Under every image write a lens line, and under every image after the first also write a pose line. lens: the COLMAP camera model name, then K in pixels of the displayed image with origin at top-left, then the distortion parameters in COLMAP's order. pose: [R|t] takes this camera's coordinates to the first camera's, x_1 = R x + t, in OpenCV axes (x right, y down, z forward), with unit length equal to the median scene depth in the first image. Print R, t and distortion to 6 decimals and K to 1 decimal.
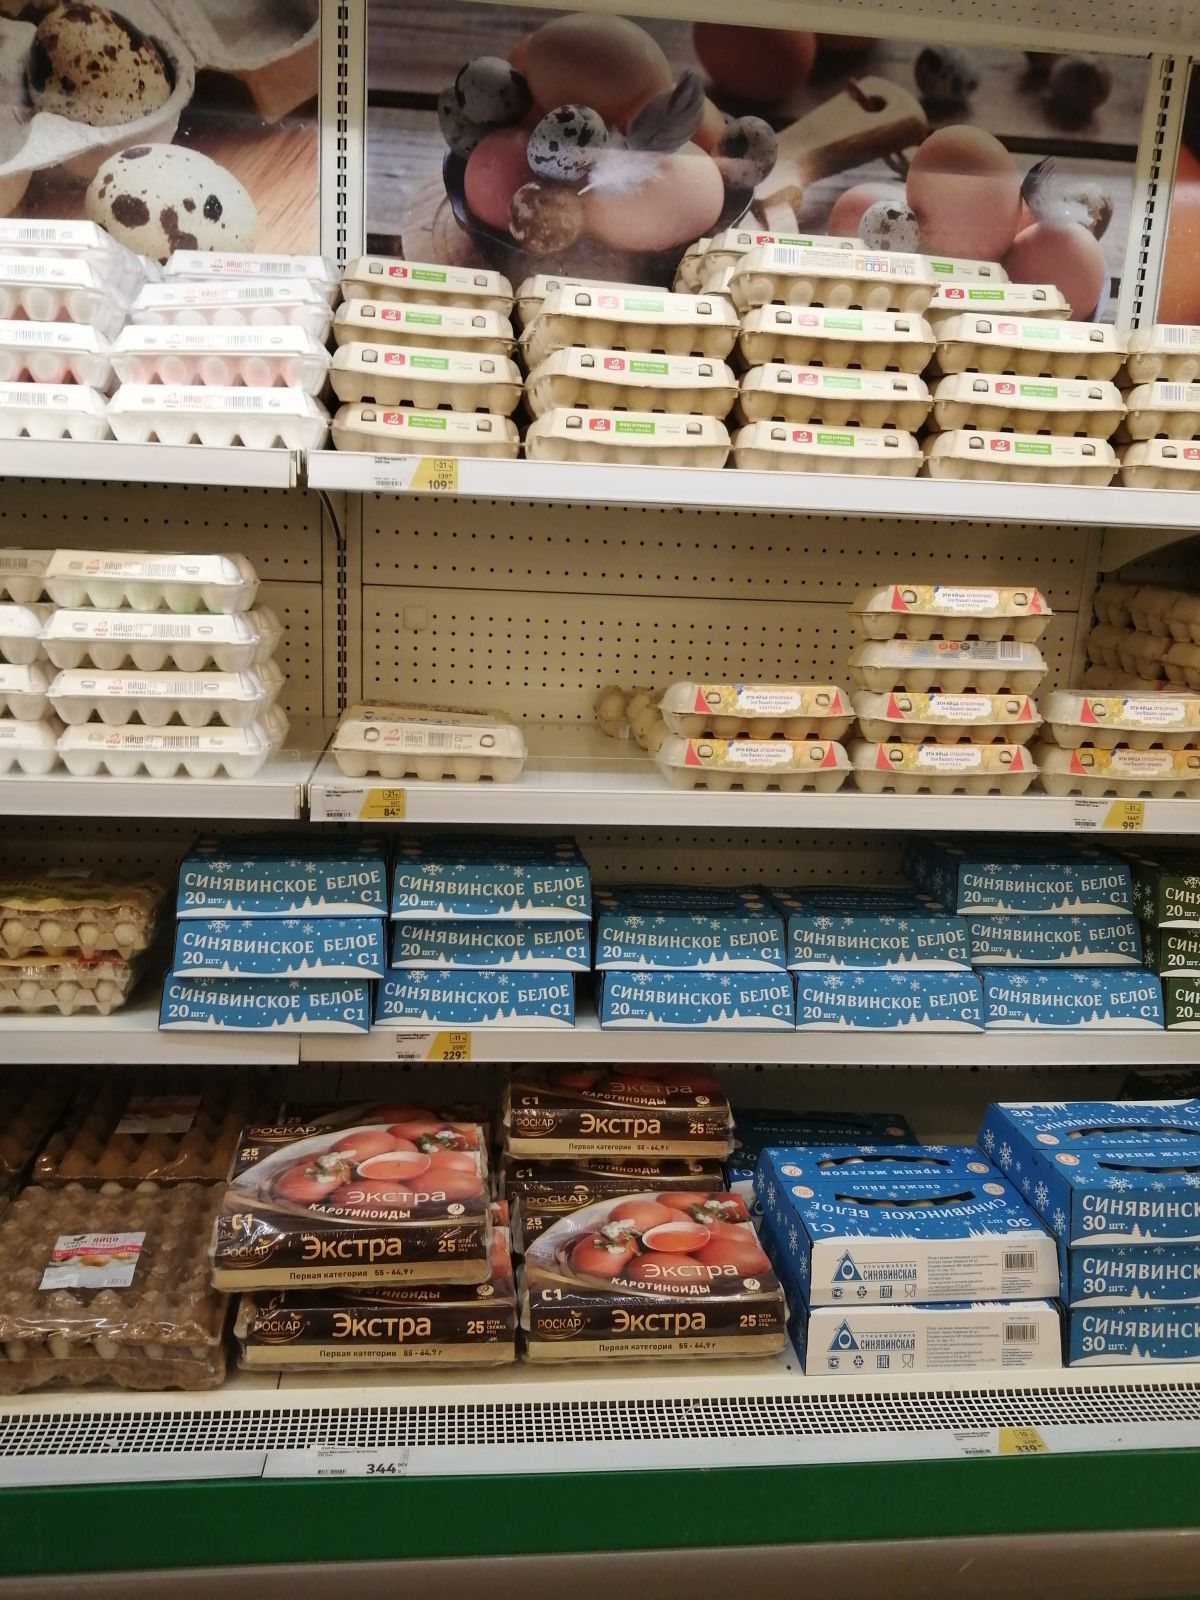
lens RADIAL K [[1278.9, 0, 604.6], [0, 1278.9, 757.0], [0, 0, 1]] dist [0.064851, -0.141025]
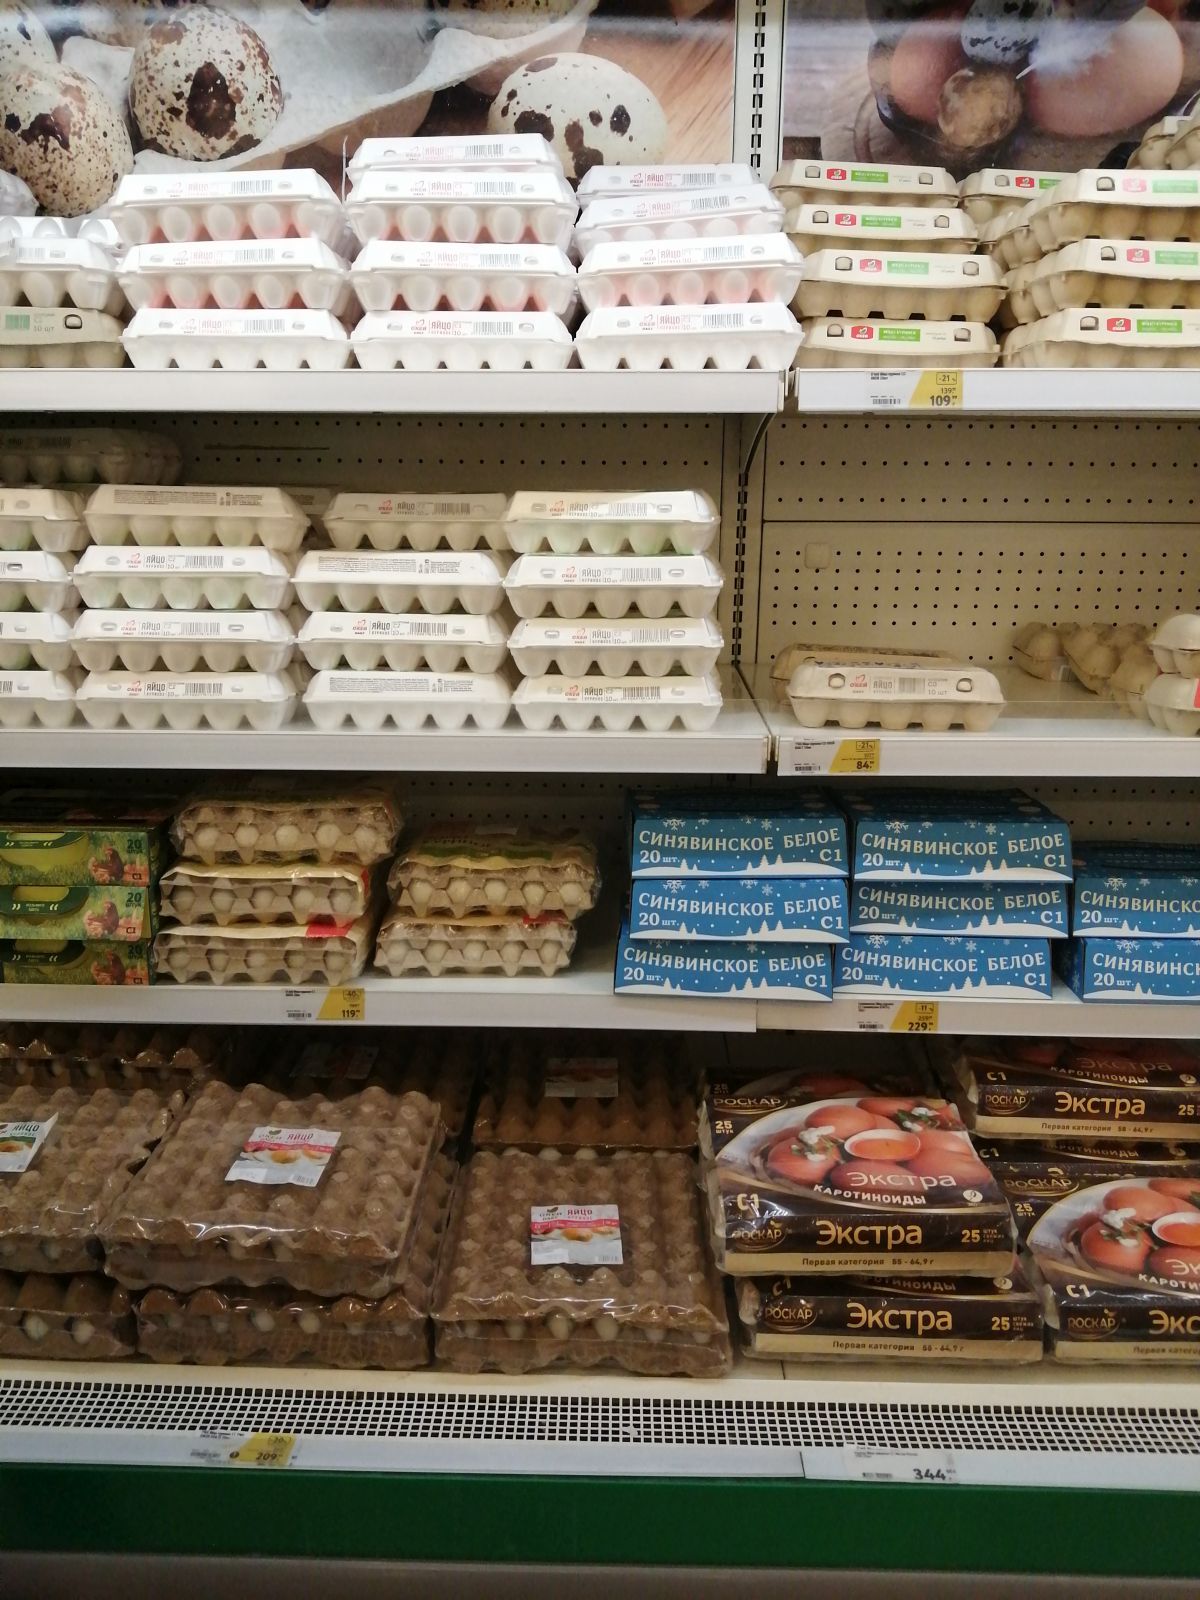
lens RADIAL K [[1278.9, 0, 604.6], [0, 1278.9, 757.0], [0, 0, 1]] dist [0.064851, -0.141025]
pose [[0.991767, -0.009326, -0.127716, -0.230224], [0.014597, 0.999077, 0.040391, -0.002738], [0.127222, -0.041923, 0.990988, 0.061225]]
